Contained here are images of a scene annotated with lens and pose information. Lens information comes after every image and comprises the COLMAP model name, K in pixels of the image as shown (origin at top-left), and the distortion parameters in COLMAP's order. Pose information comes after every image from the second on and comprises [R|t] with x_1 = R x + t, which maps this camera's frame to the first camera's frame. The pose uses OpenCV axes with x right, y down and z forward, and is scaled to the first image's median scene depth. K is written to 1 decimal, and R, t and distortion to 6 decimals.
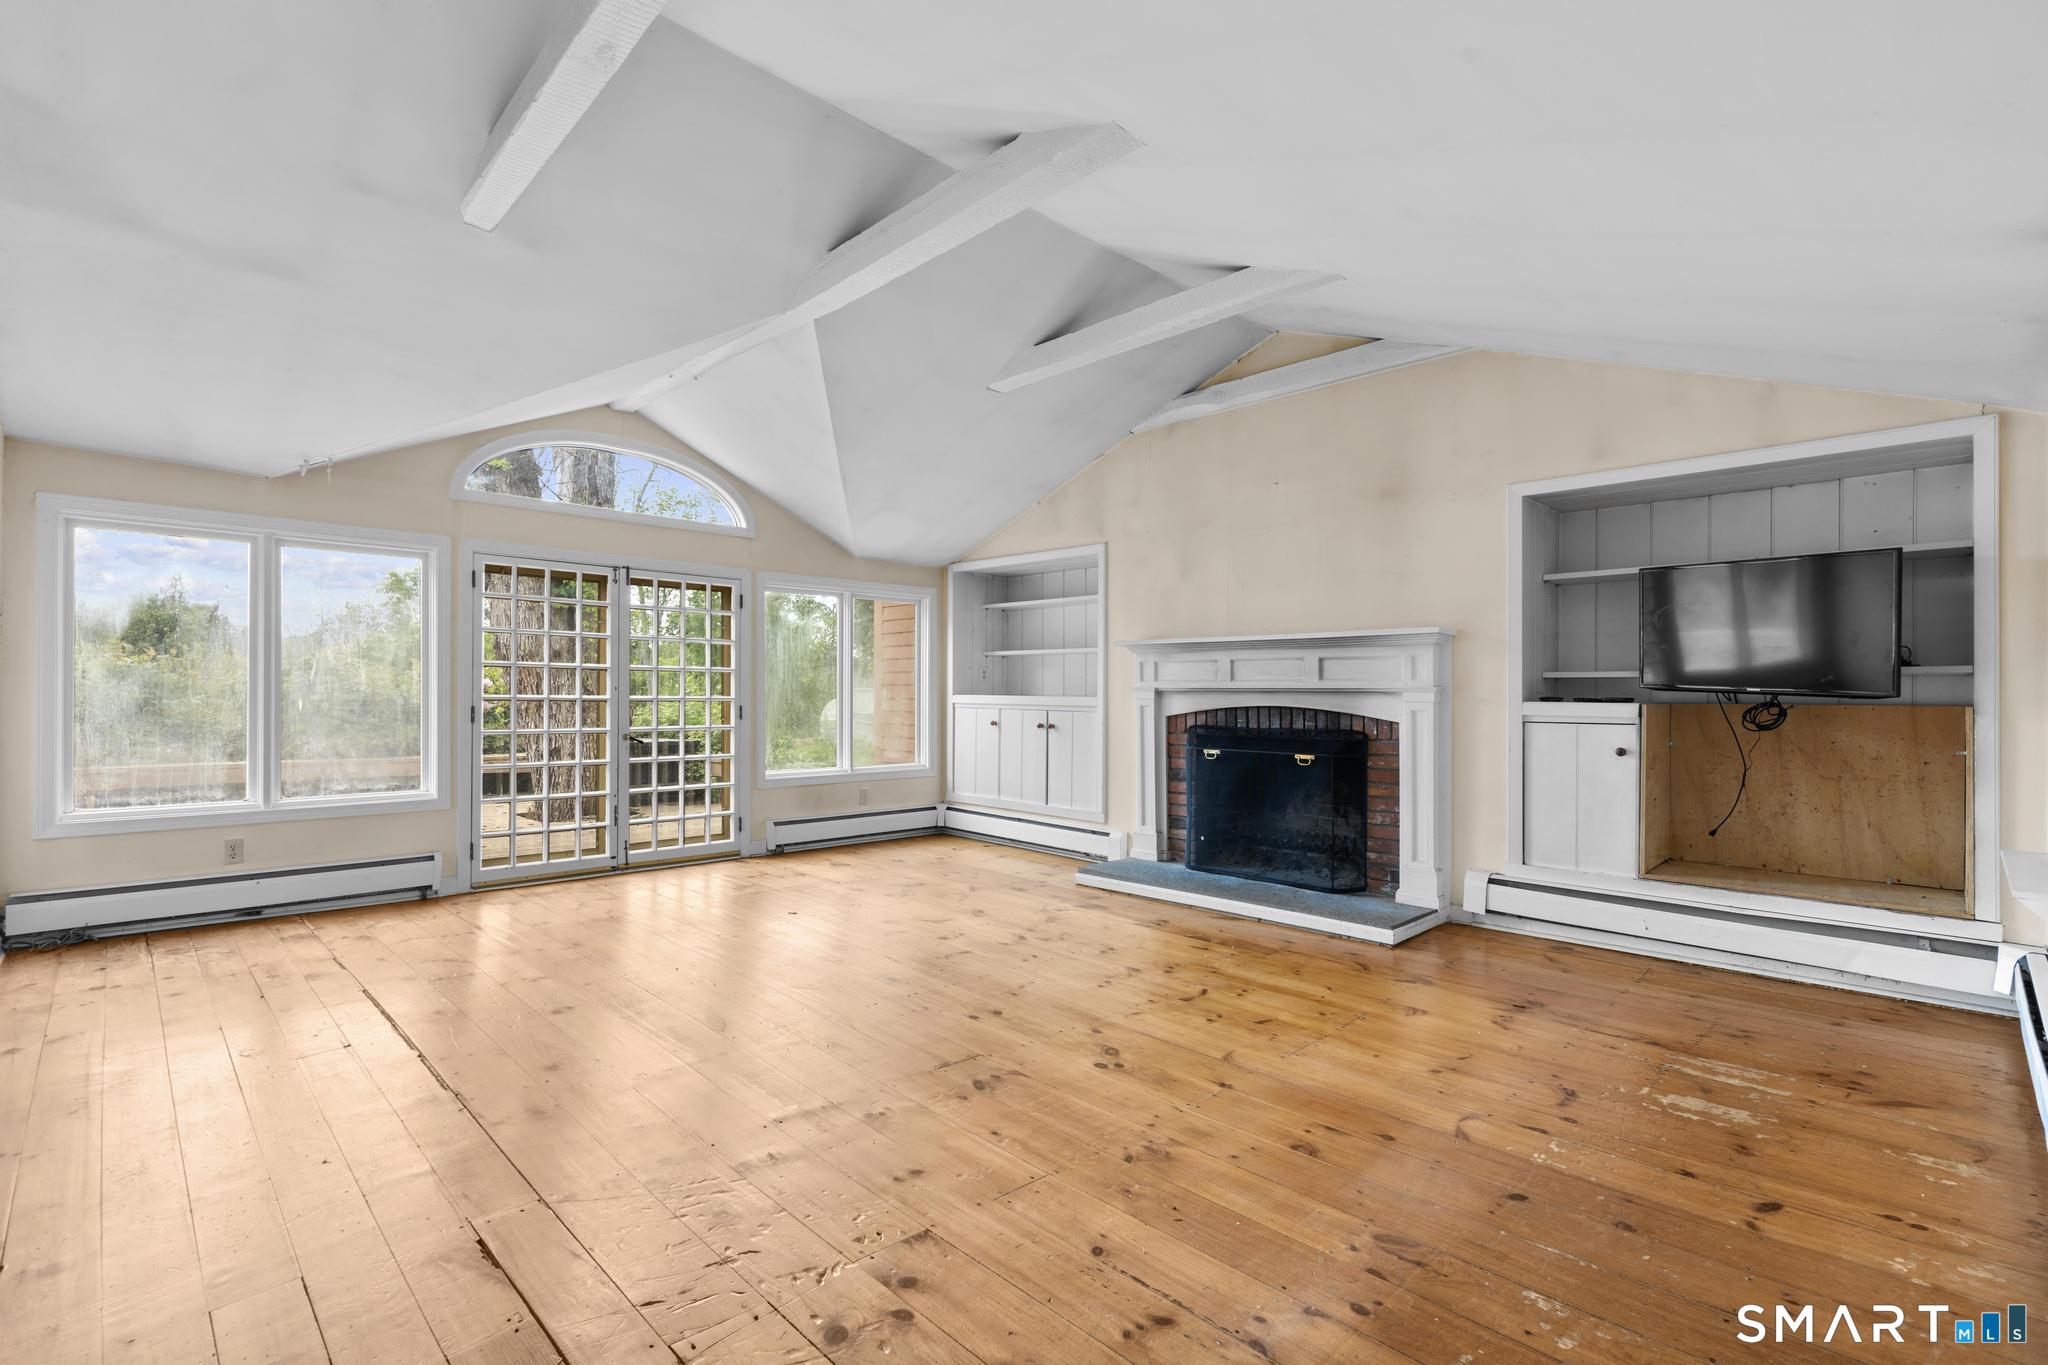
lens RADIAL K [[914.2, 0, 1019.7], [0, 914.2, 688.1], [0, 0, 1]] dist [-0.008626, 0.002555]
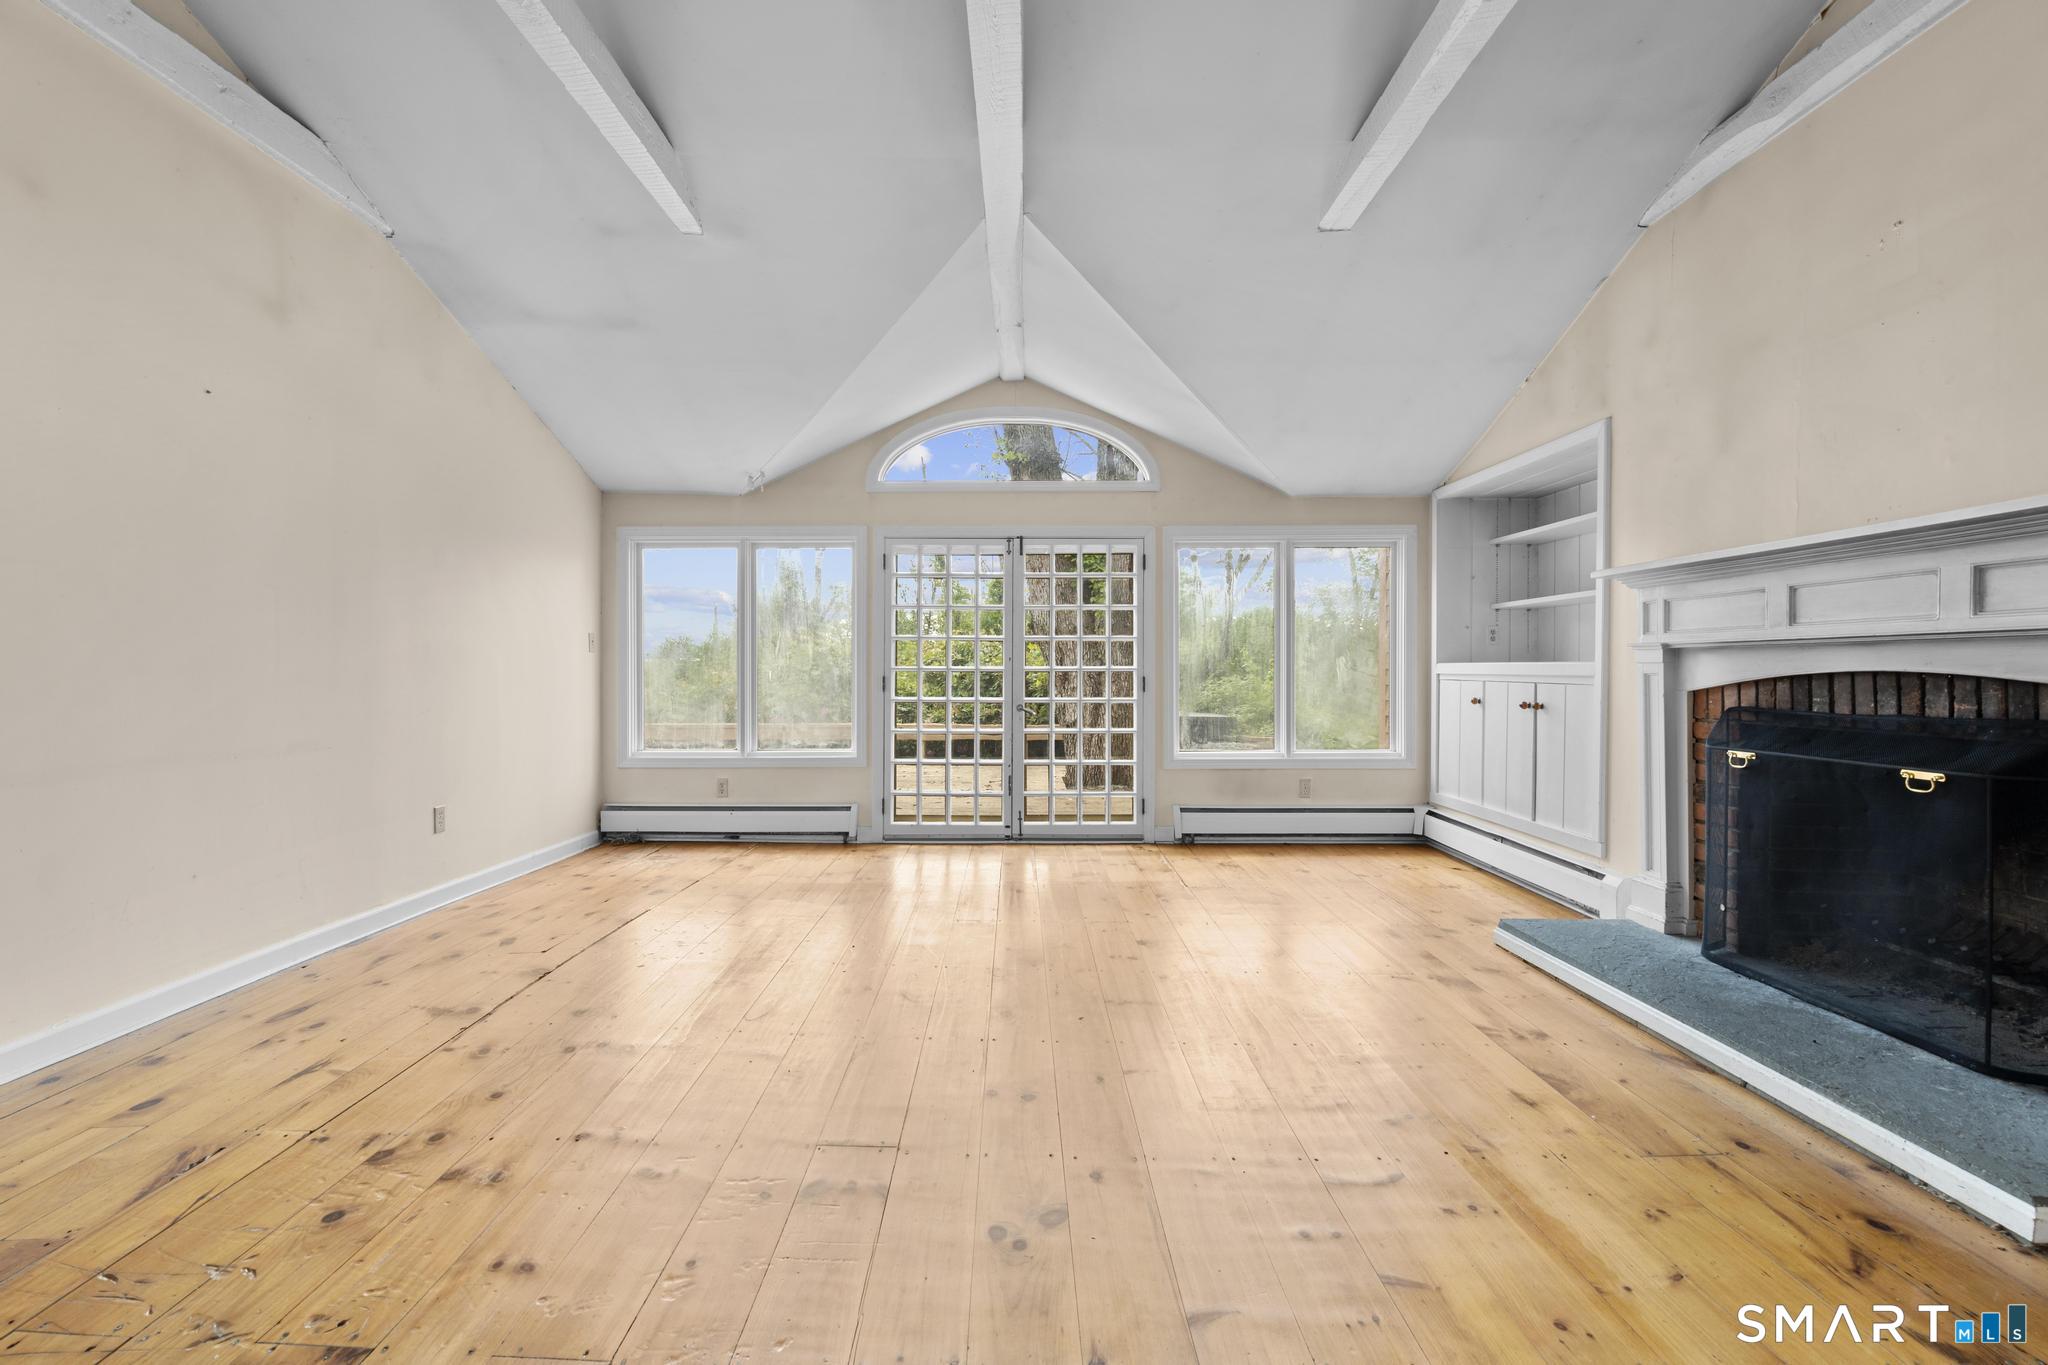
lens RADIAL K [[914.2, 0, 1021.3], [0, 914.2, 689.7], [0, 0, 1]] dist [-0.008626, 0.002555]
pose [[0.712475, 0.006531, -0.701667, 0.271831], [0.010912, 0.999733, 0.020386, 0.013342], [0.701612, -0.022181, 0.712213, 0.288287]]
